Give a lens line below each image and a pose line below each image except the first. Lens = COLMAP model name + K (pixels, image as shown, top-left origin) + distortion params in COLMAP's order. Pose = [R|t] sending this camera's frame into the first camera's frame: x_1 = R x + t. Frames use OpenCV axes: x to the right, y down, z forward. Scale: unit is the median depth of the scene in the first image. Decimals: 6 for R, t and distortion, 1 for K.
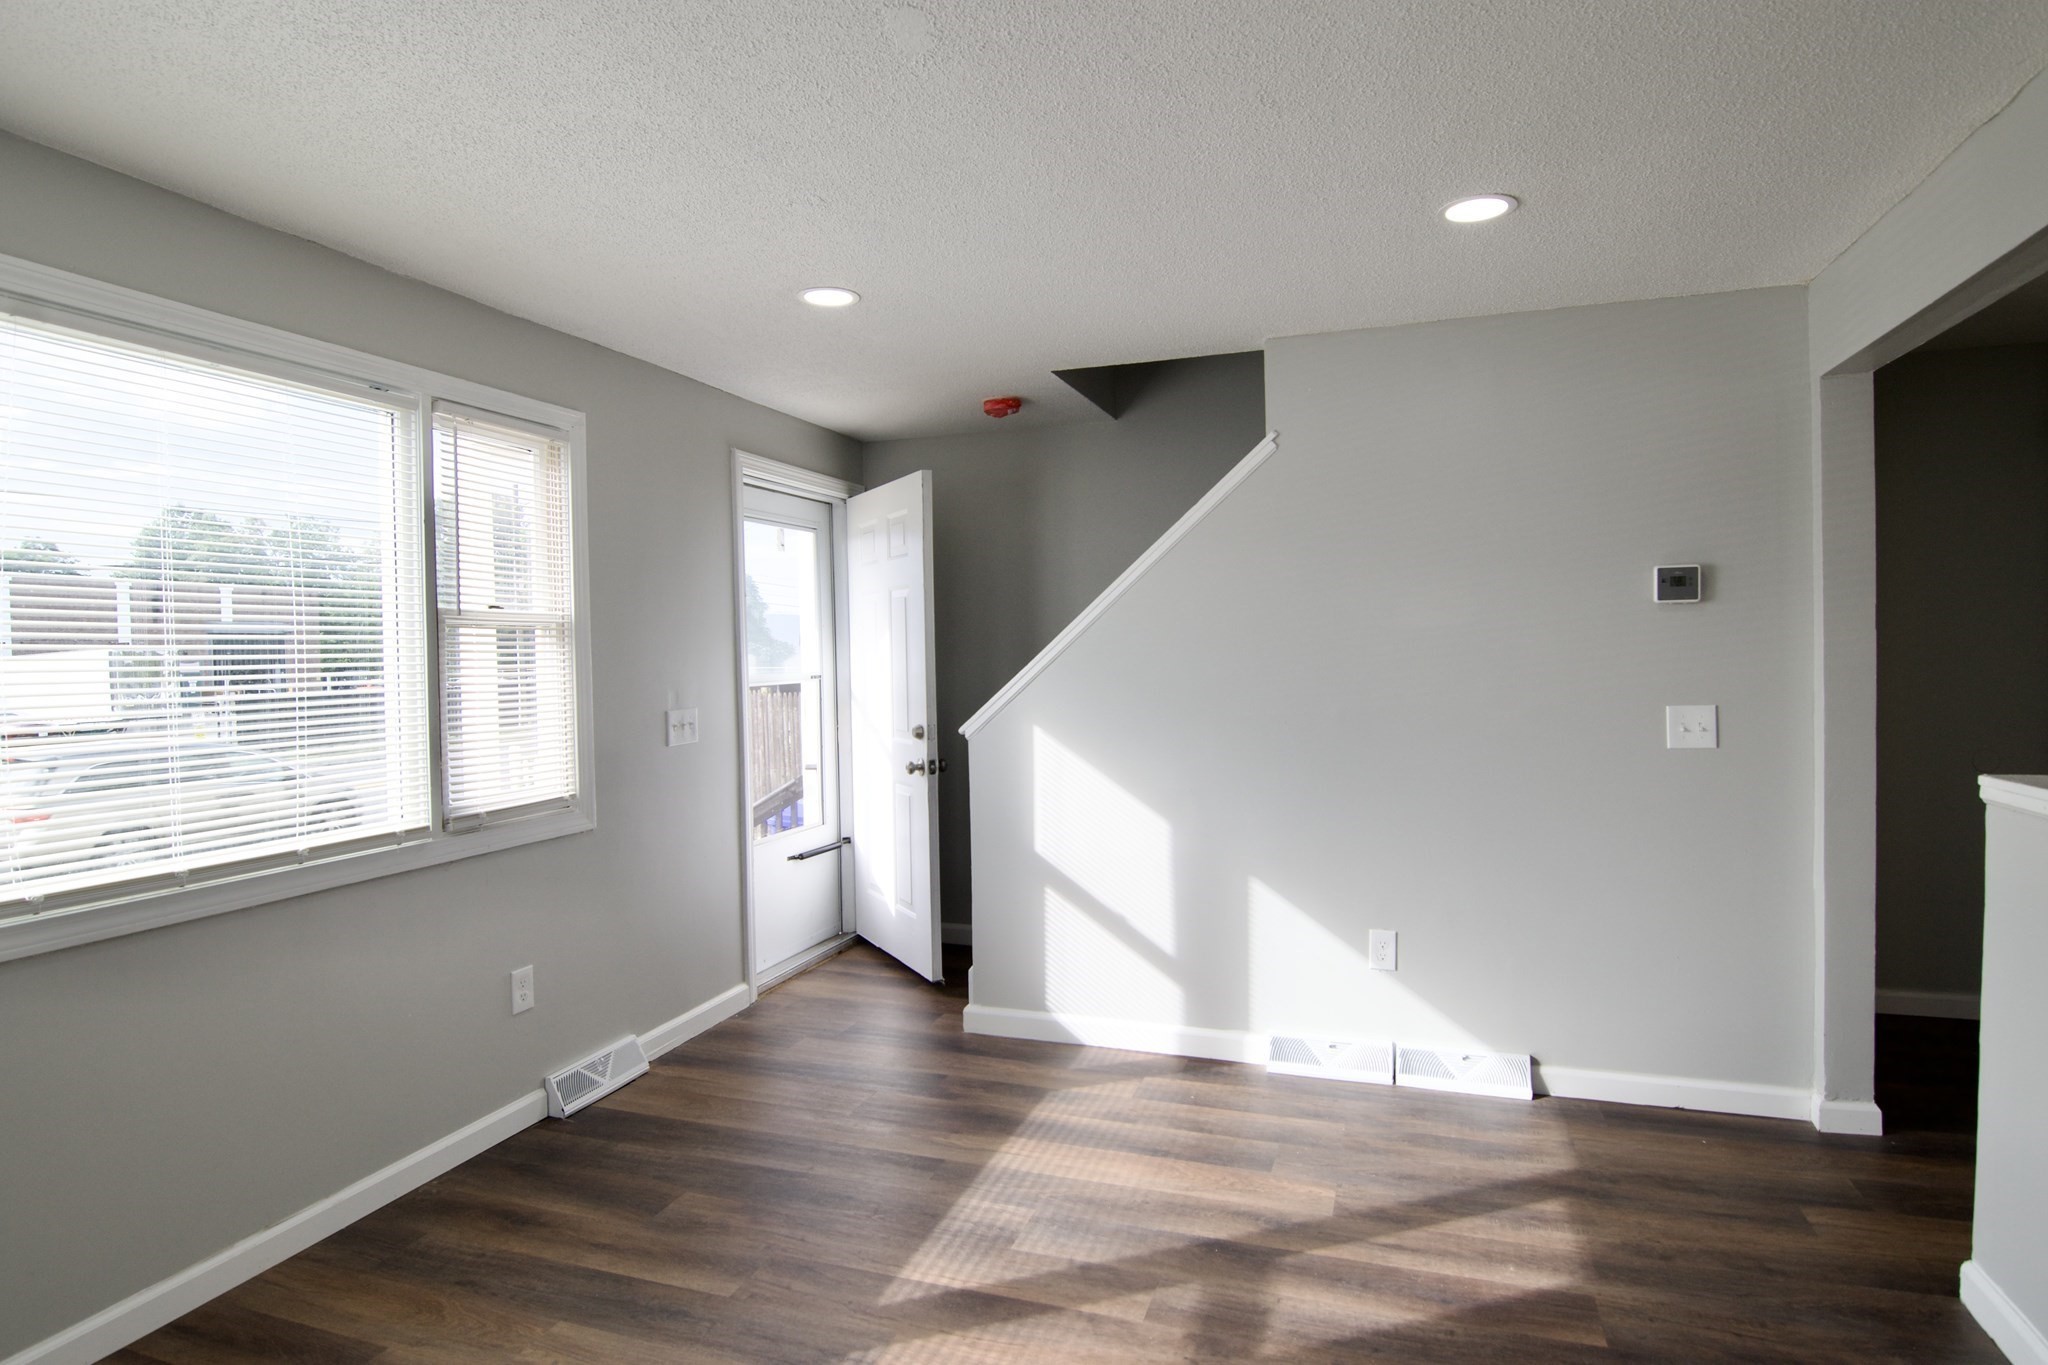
lens RADIAL K [[1119.3, 0, 1024.0], [0, 1119.3, 682.5], [0, 0, 1]] dist [-0.009501, -0.002828]
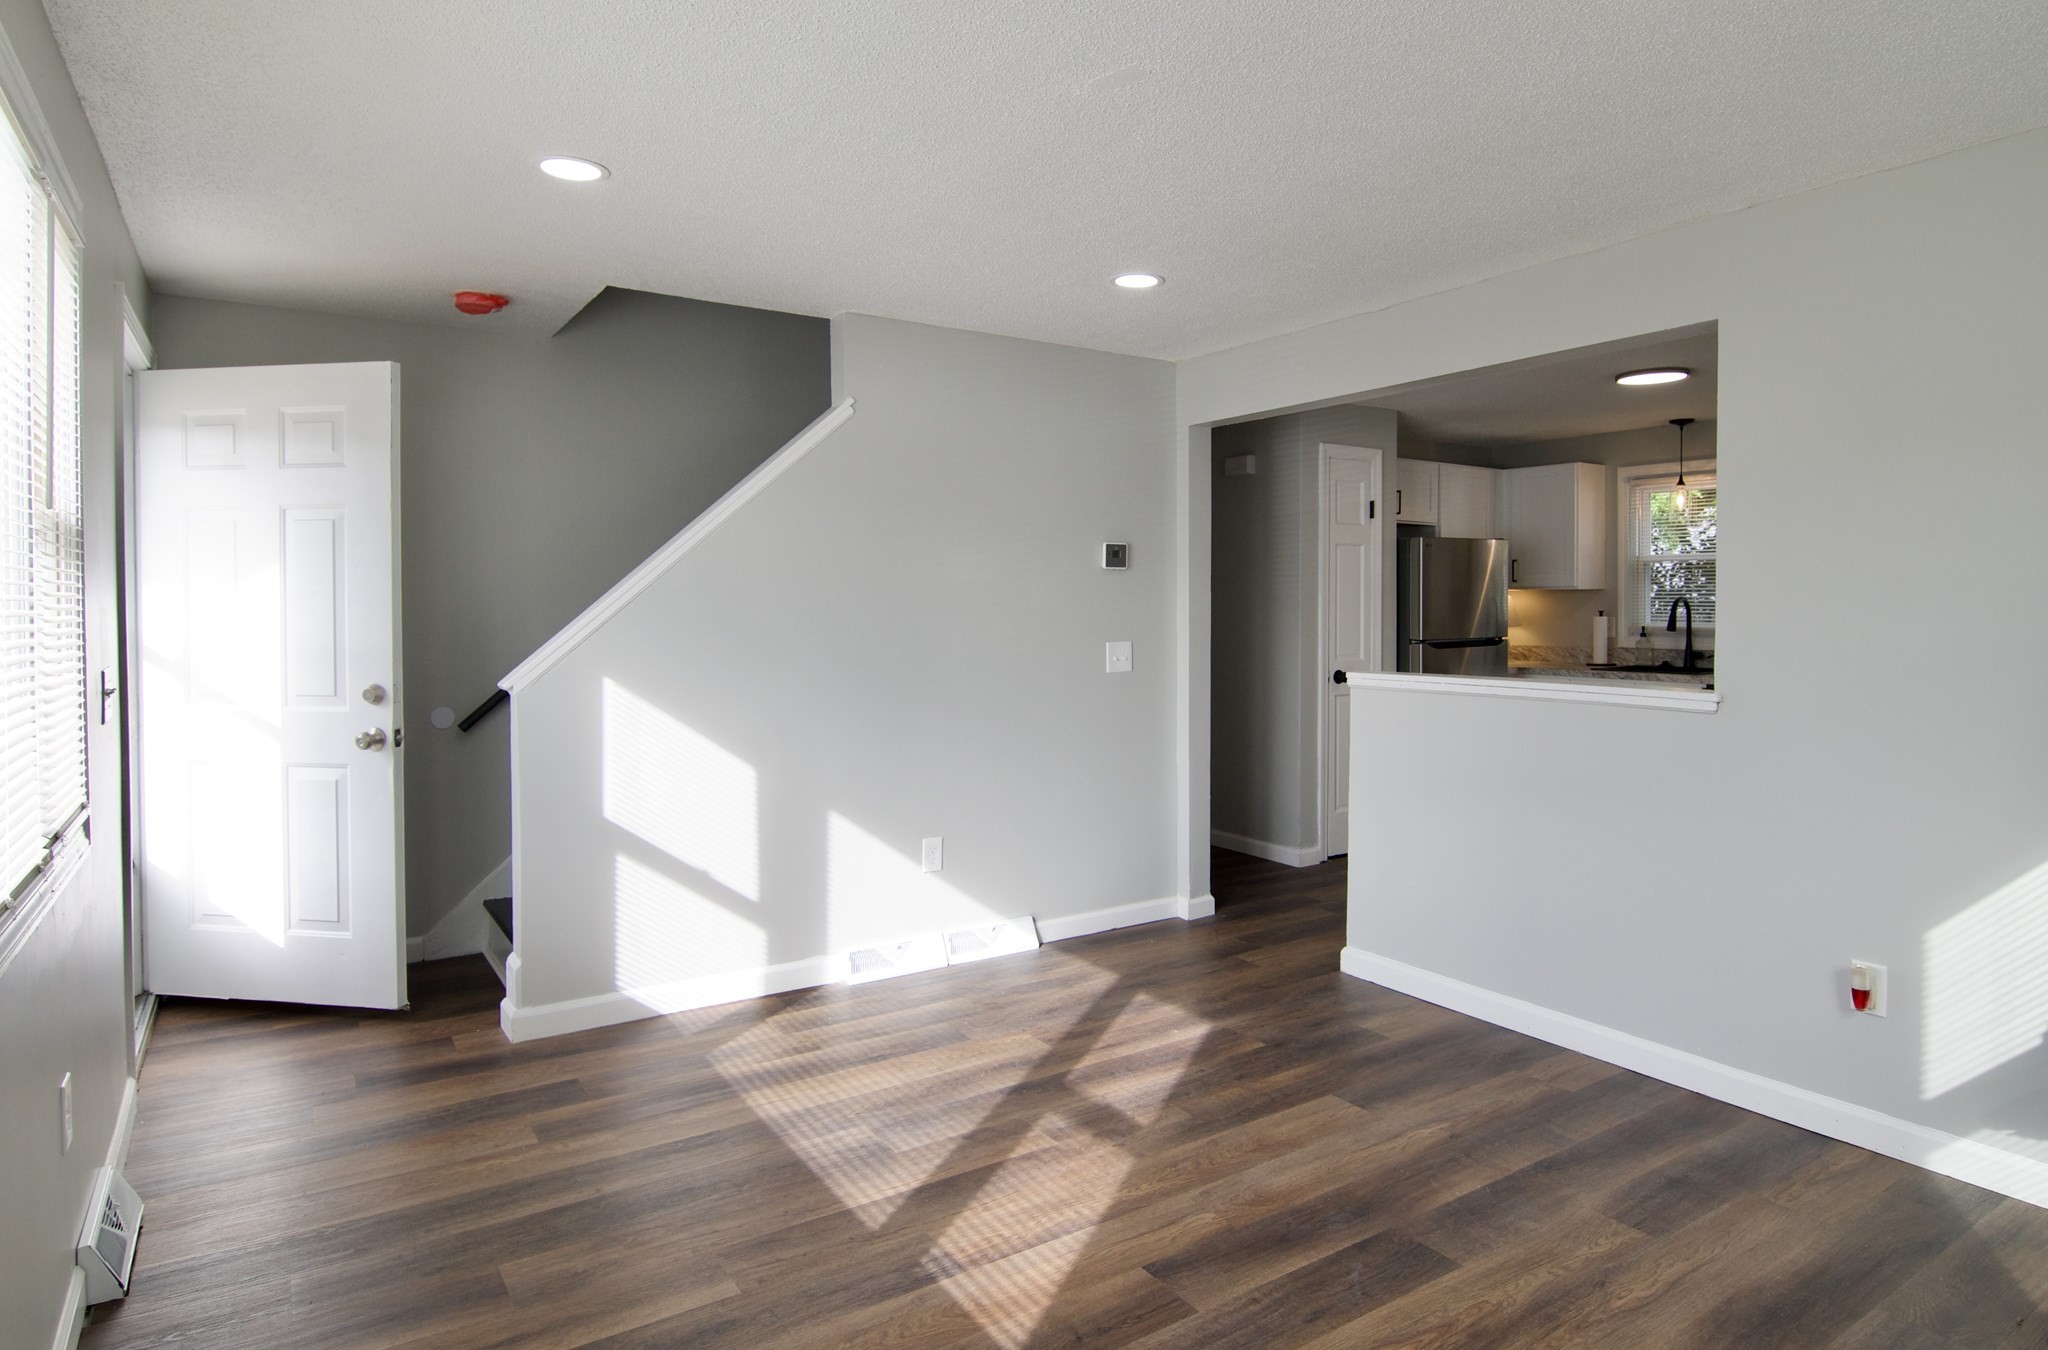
lens RADIAL K [[1188.0, 0, 1090.6], [0, 1188.0, 638.3], [0, 0, 1]] dist [-0.002496, -0.001502]
pose [[0.583614, -0.006808, 0.812003, -0.687158], [0.013707, 0.999905, -0.001468, 0.018755], [-0.811915, 0.011987, 0.583652, 0.156214]]
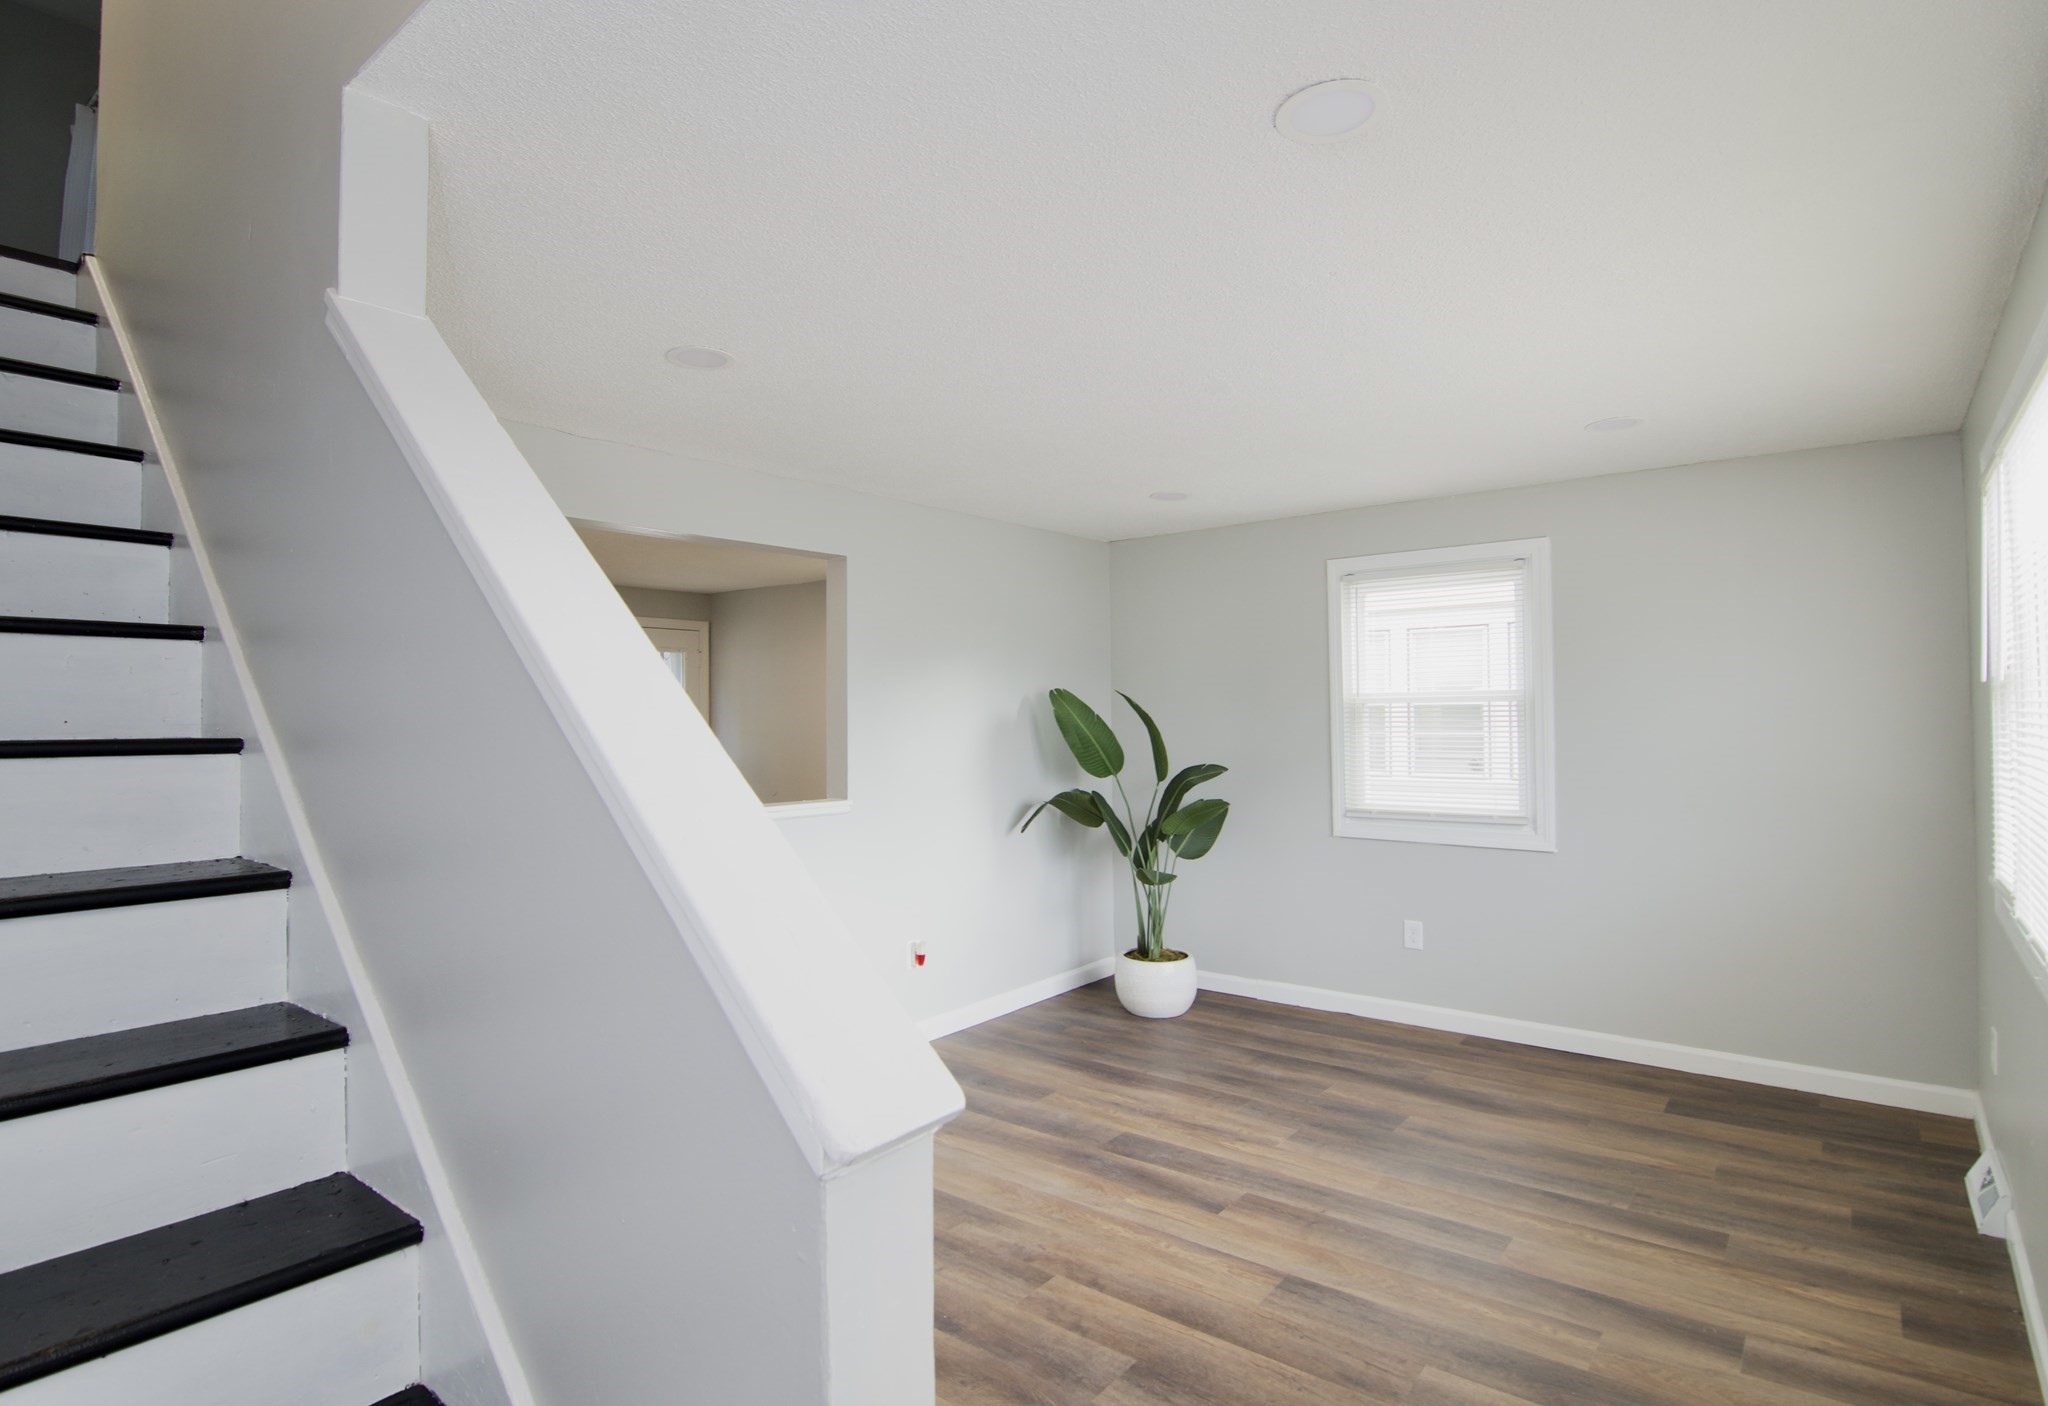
lens RADIAL K [[1064.8, 0, 987.5], [0, 1064.8, 695.7], [0, 0, 1]] dist [-0.011049, -0.000178]
pose [[-0.936891, 0.035374, 0.347827, -0.193020], [0.038454, 0.999258, 0.001955, -0.061814], [-0.347500, 0.015207, -0.937557, 1.594455]]
